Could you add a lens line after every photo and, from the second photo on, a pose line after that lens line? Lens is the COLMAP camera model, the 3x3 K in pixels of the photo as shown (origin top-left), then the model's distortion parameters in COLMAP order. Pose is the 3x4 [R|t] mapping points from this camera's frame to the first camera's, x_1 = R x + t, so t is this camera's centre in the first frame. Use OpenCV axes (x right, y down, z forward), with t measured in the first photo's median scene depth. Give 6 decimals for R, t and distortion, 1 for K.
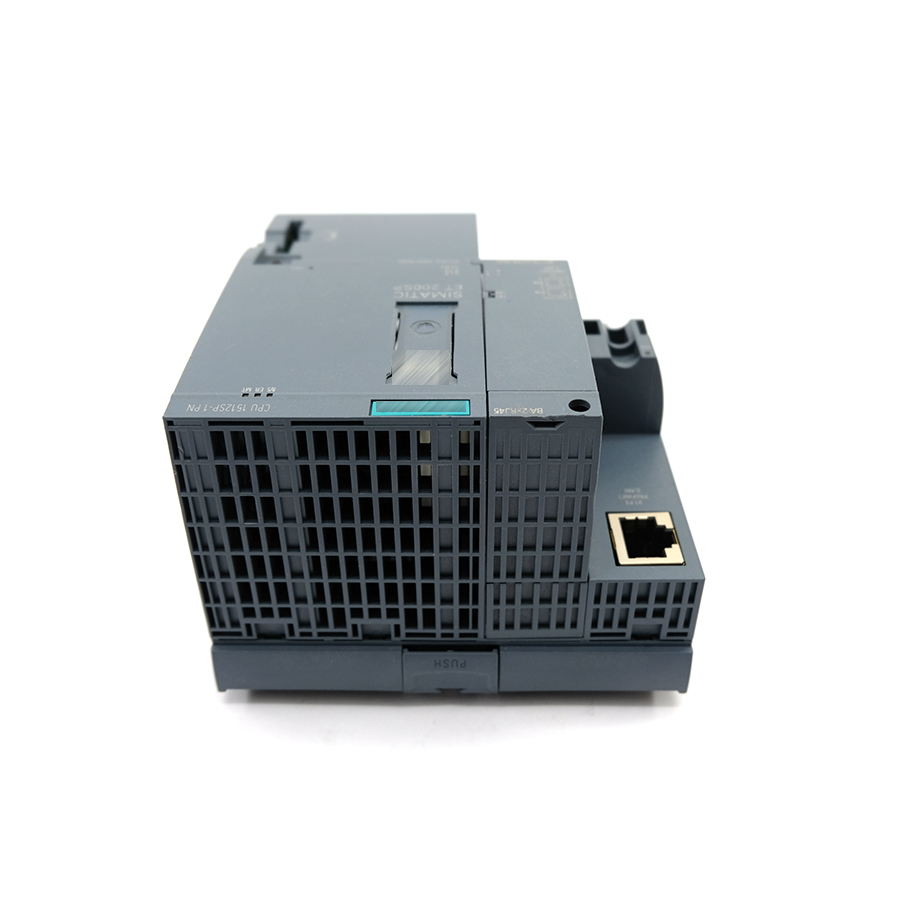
lens RADIAL K [[912.7, 0, 447.1], [0, 912.7, 448.4], [0, 0, 1]] dist [-0.084810, 0.002565]
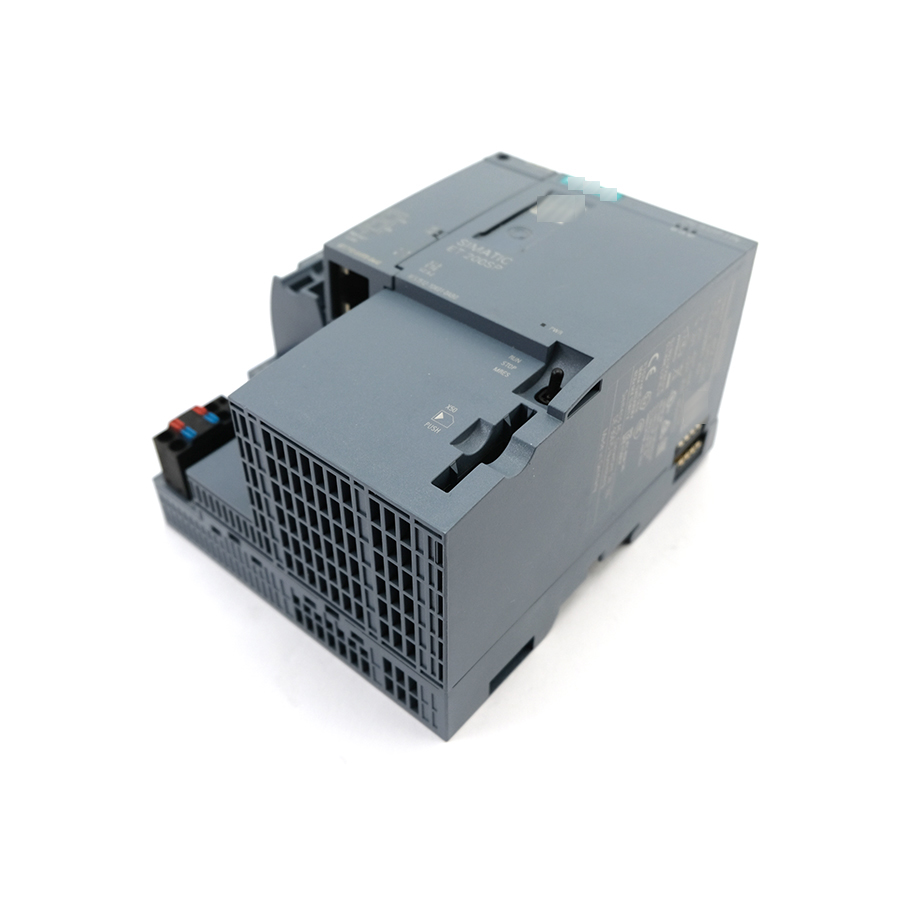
lens RADIAL K [[912.7, 0, 447.1], [0, 912.7, 448.4], [0, 0, 1]] dist [-0.084810, 0.002565]
pose [[-0.767785, -0.420846, 0.483110, -0.589241], [0.383288, 0.302527, 0.872678, -1.029271], [-0.513417, 0.855199, -0.070971, 1.281152]]
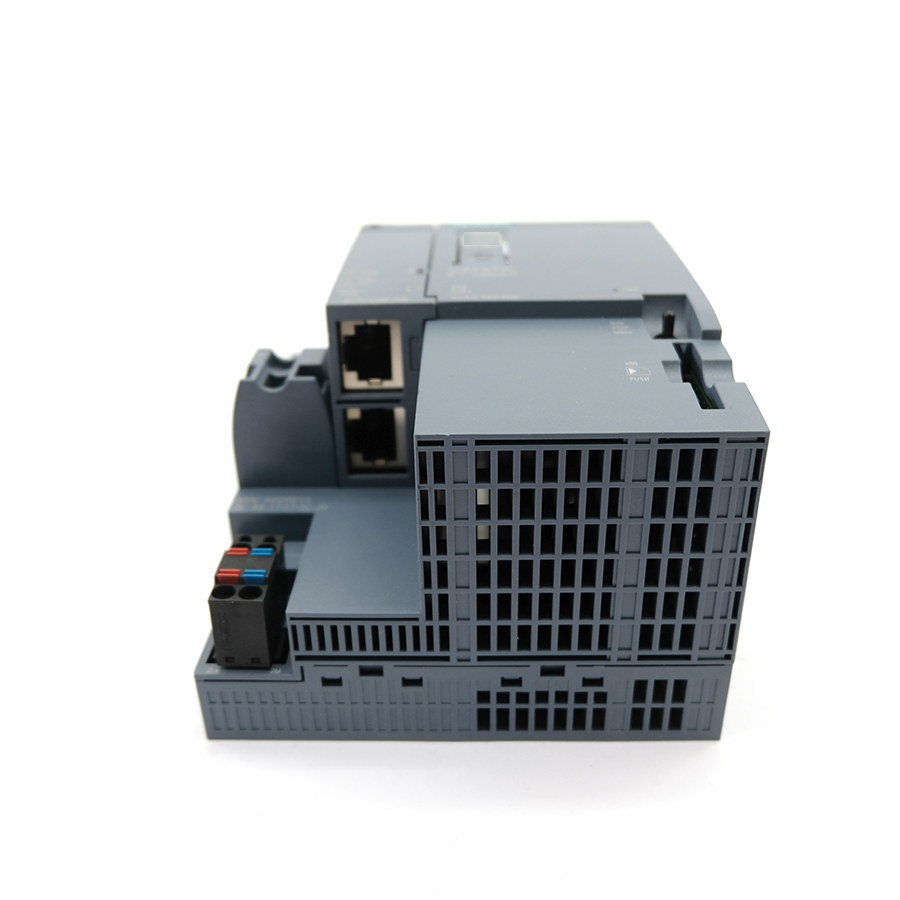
lens RADIAL K [[912.7, 0, 447.1], [0, 912.7, 448.4], [0, 0, 1]] dist [-0.084810, 0.002565]
pose [[-0.999399, 0.022829, 0.026078, -0.003926], [0.033533, 0.446696, 0.894057, -0.987761], [0.008761, 0.894394, -0.447193, 1.623868]]
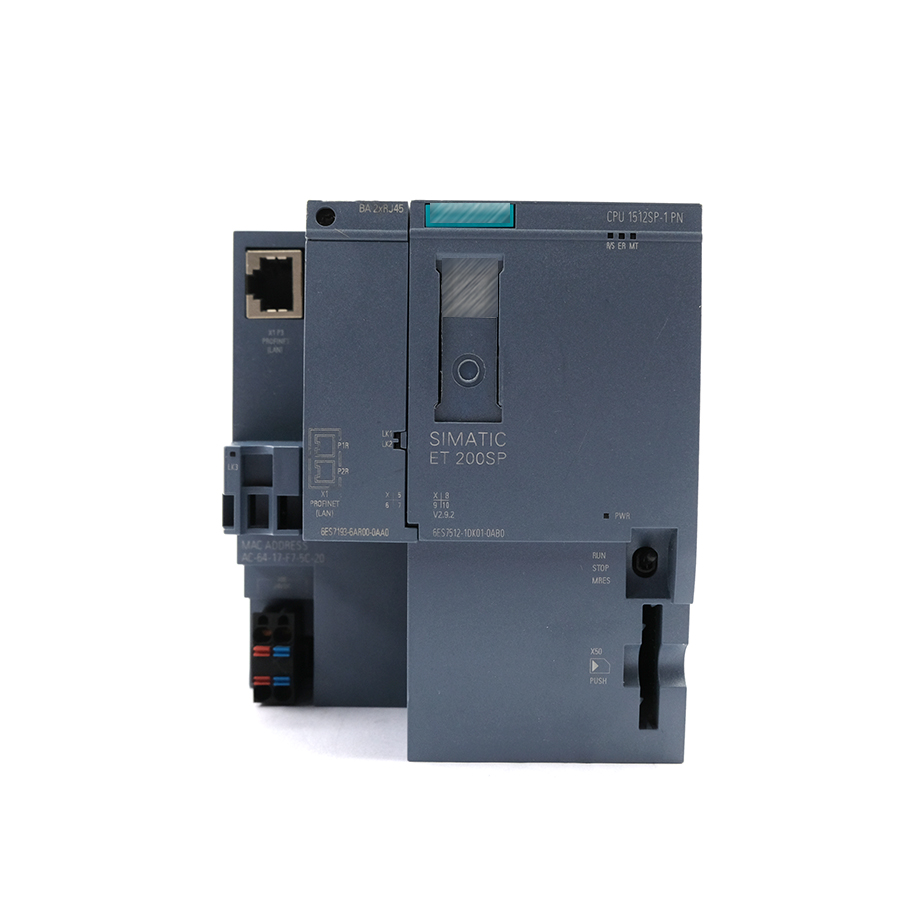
lens RADIAL K [[912.7, 0, 447.1], [0, 912.7, 448.4], [0, 0, 1]] dist [-0.084810, 0.002565]
pose [[-0.999917, 0.003056, 0.012497, -0.011737], [0.008065, -0.607904, 0.793969, -0.885308], [0.010023, 0.794004, 0.607829, 0.452598]]
